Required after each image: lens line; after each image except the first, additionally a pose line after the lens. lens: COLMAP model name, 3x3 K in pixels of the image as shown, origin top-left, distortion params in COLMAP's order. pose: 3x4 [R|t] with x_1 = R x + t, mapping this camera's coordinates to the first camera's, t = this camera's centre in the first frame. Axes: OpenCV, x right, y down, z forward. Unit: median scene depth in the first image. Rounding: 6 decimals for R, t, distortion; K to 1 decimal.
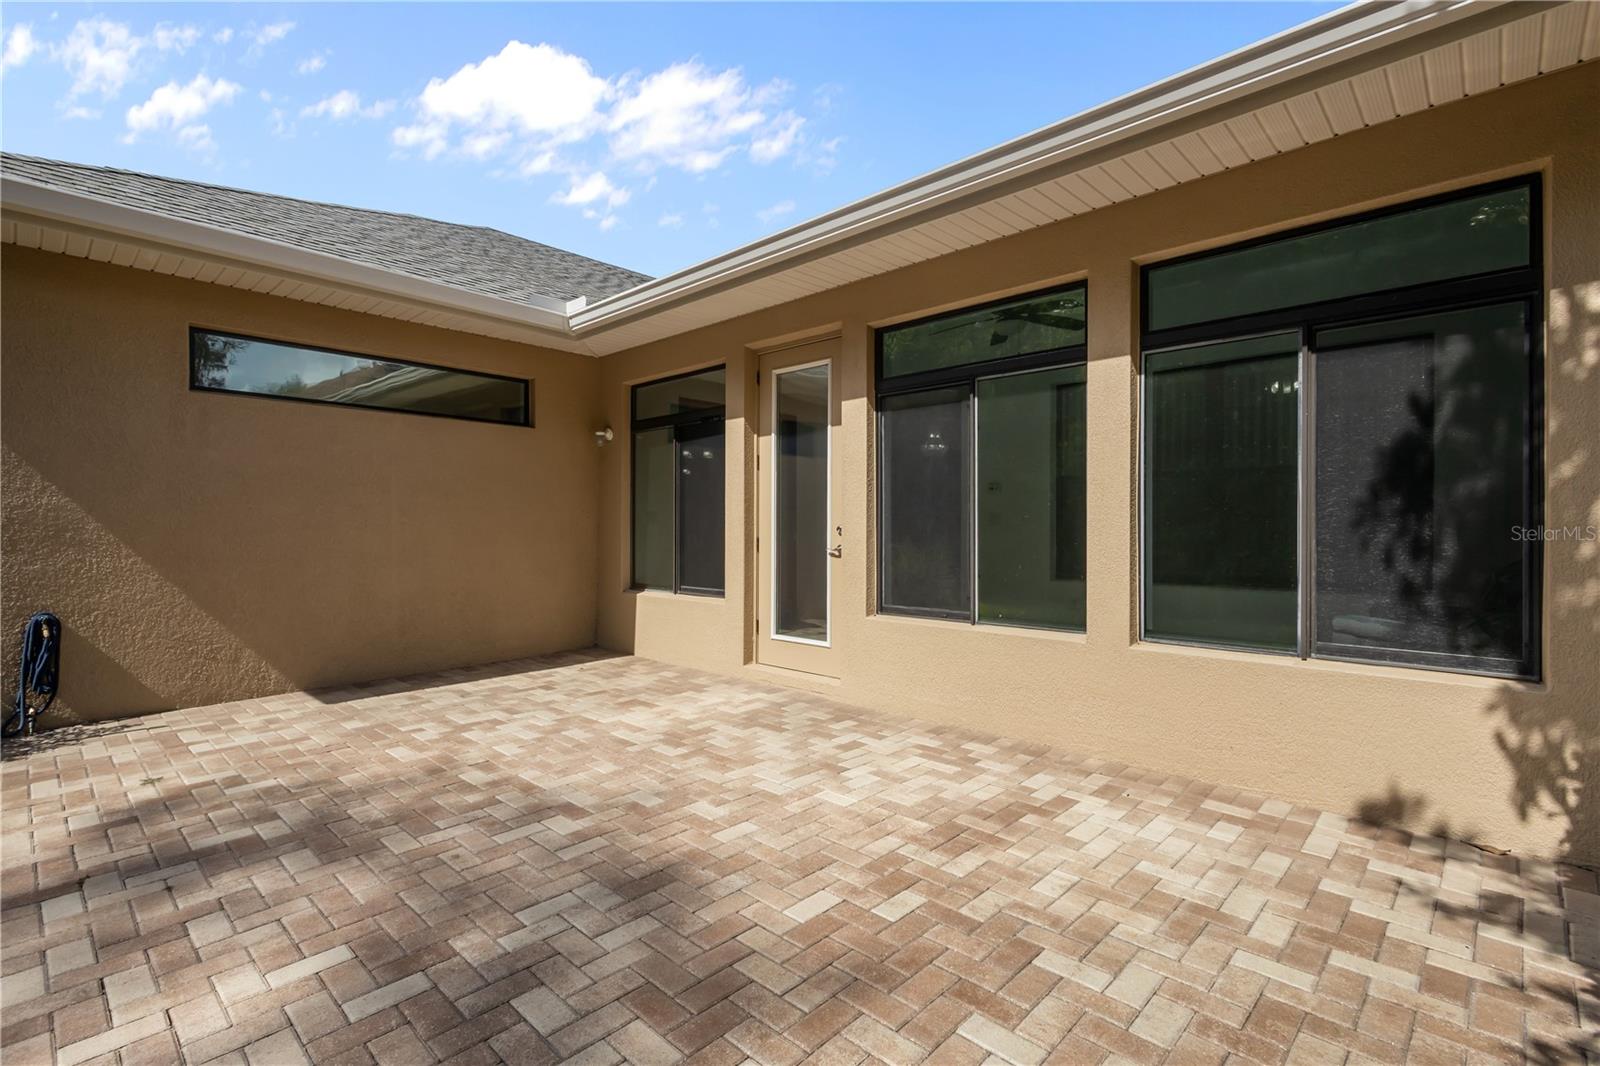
lens RADIAL K [[747.2, 0, 790.4], [0, 747.2, 535.8], [0, 0, 1]] dist [0.009502, -0.000457]
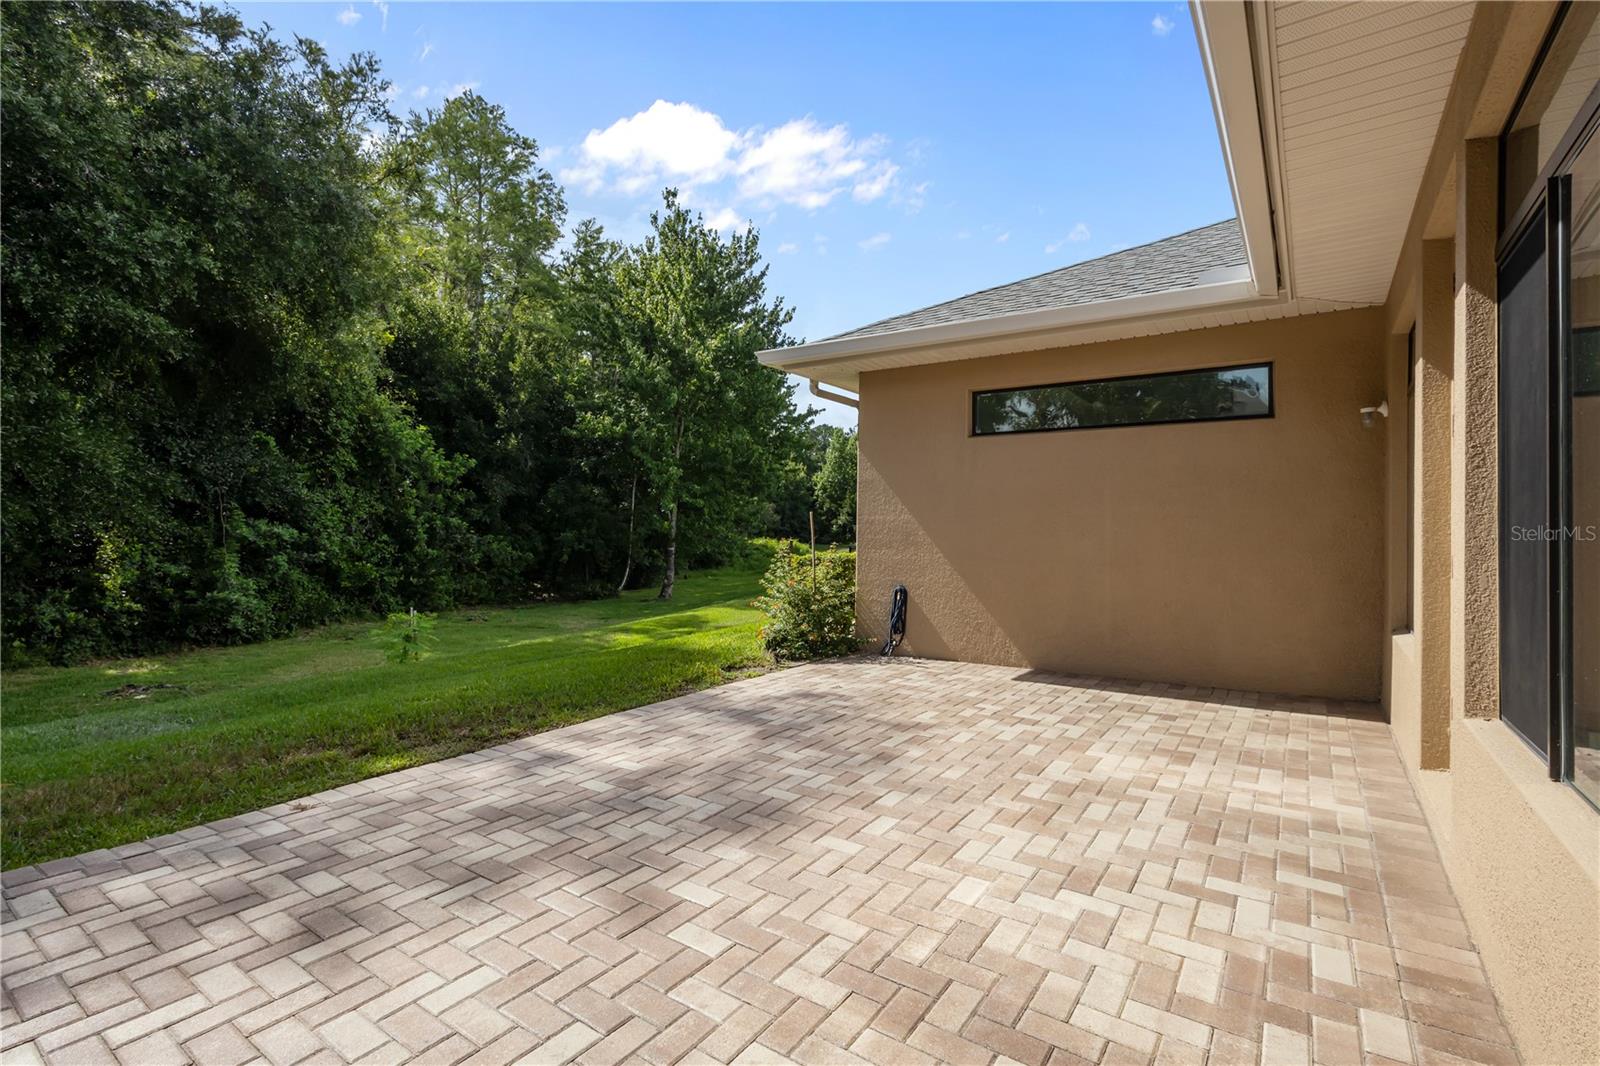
lens RADIAL K [[747.2, 0, 807.8], [0, 747.2, 525.1], [0, 0, 1]] dist [0.009502, -0.000457]
pose [[0.149813, -0.008110, -0.988681, 0.641897], [-0.021960, 0.999692, -0.011528, -0.006529], [0.988470, 0.023439, 0.149589, 0.579732]]
